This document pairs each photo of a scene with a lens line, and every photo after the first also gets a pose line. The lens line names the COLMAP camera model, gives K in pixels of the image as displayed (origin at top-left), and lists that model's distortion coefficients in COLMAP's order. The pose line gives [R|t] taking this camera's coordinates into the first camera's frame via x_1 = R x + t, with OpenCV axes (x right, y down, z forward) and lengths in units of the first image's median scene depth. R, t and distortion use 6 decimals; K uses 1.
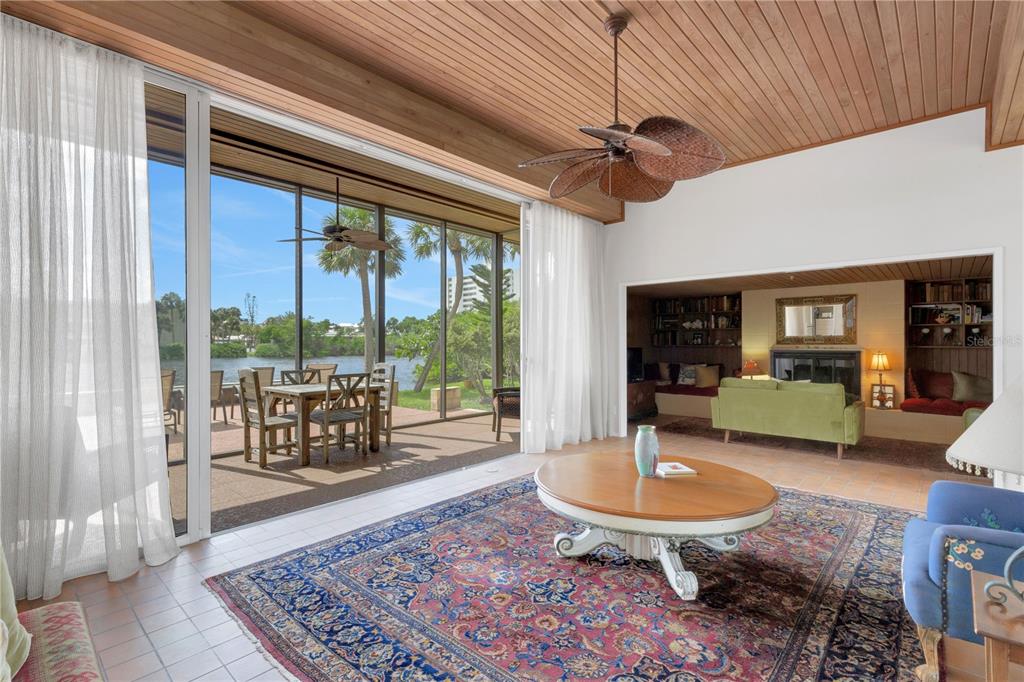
lens RADIAL K [[477.0, 0, 513.8], [0, 477.0, 343.4], [0, 0, 1]] dist [-0.001154, 0.000017]
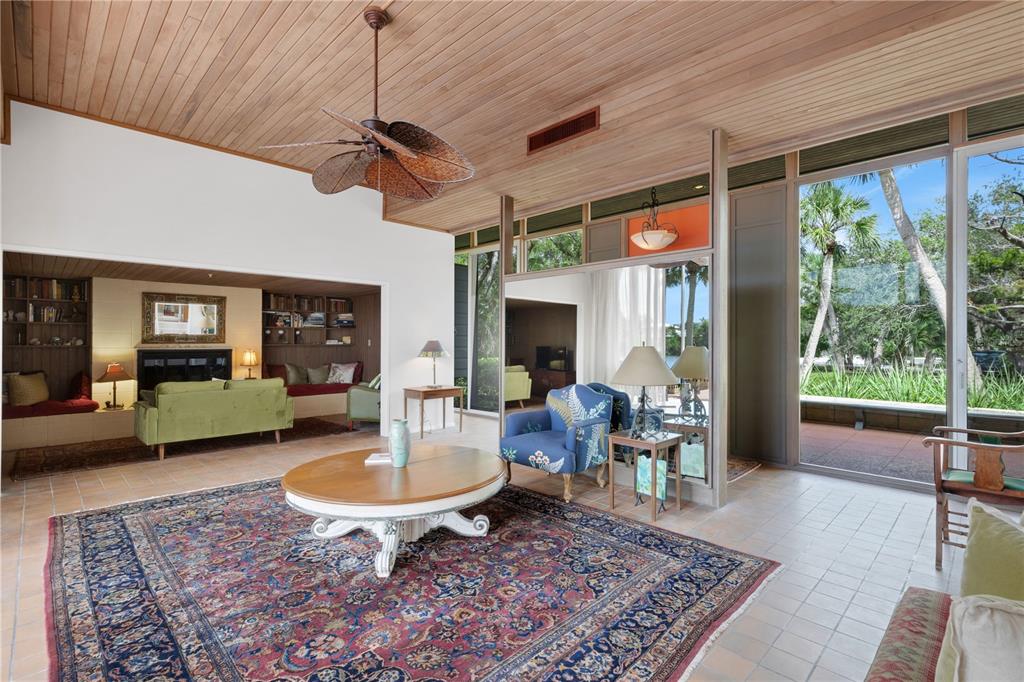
lens RADIAL K [[477.0, 0, 513.8], [0, 477.0, 343.4], [0, 0, 1]] dist [-0.001154, 0.000017]
pose [[0.049967, -0.004782, 0.998739, -0.685859], [-0.000401, 0.999988, 0.004808, -0.006094], [-0.998751, -0.000640, 0.049964, 0.603236]]
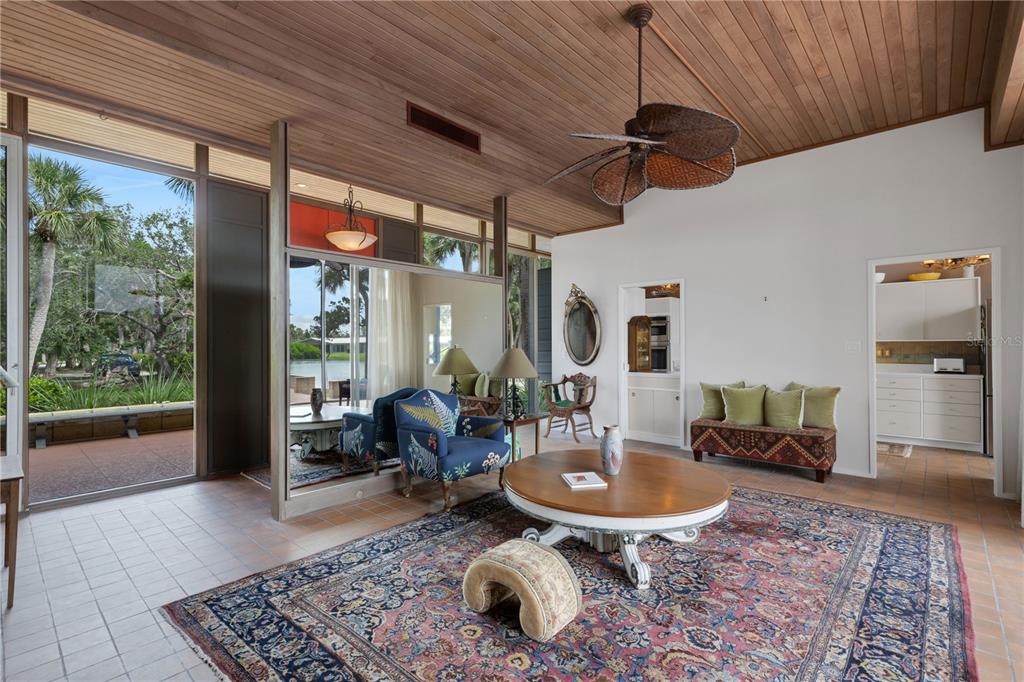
lens RADIAL K [[477.0, 0, 513.8], [0, 477.0, 343.4], [0, 0, 1]] dist [-0.001154, 0.000017]
pose [[-0.999988, 0.004226, -0.002401, 0.434318], [0.004234, 0.999986, -0.003280, -0.003443], [0.002387, -0.003291, -0.999992, 1.787782]]
